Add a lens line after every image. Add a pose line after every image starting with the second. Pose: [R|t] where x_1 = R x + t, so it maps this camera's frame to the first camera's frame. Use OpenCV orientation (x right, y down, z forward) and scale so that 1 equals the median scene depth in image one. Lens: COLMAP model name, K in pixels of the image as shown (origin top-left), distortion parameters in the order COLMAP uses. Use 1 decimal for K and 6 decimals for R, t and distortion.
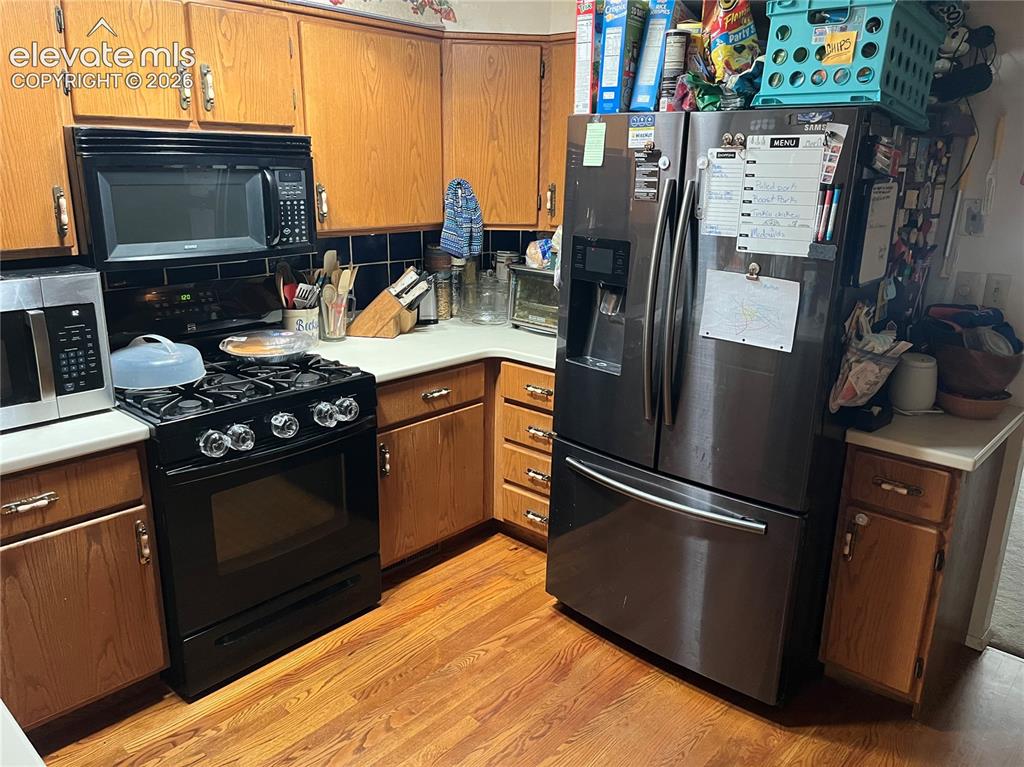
lens RADIAL K [[767.0, 0, 512.0], [0, 767.0, 383.5], [0, 0, 1]] dist [0.041034, -0.073731]
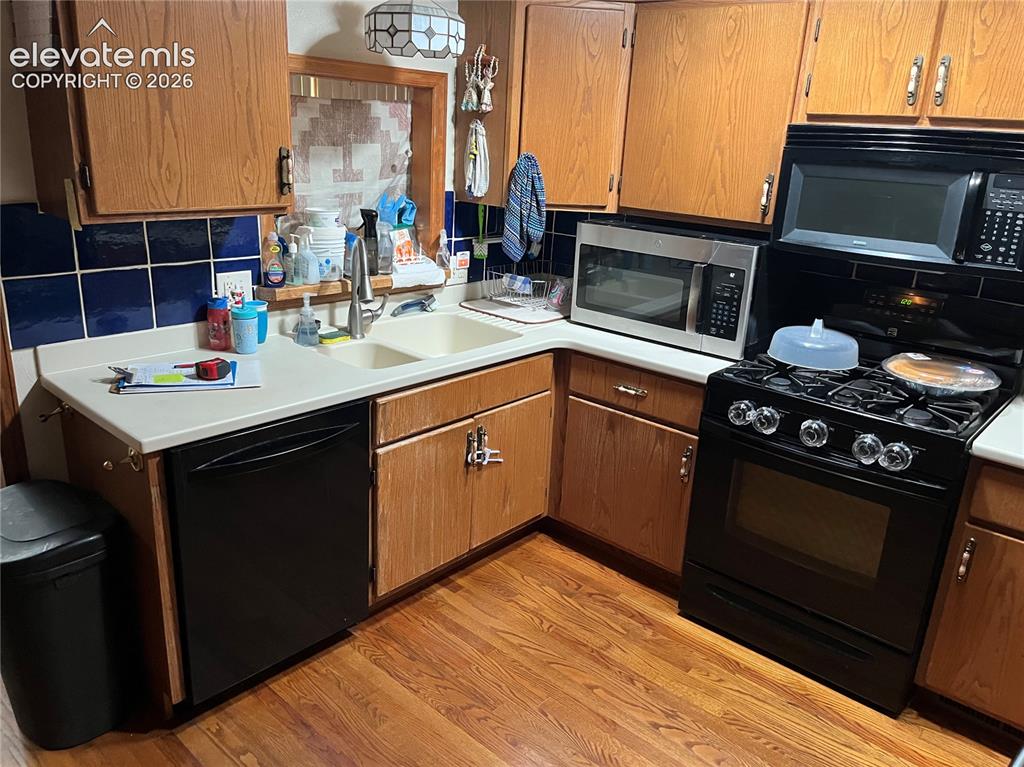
lens RADIAL K [[767.0, 0, 512.0], [0, 767.0, 383.5], [0, 0, 1]] dist [0.041034, -0.073731]
pose [[0.000000, 0.292065, -0.956398, 0.596424], [-0.321040, 0.905772, 0.276605, -0.144982], [0.947066, 0.307042, 0.093764, 0.539777]]
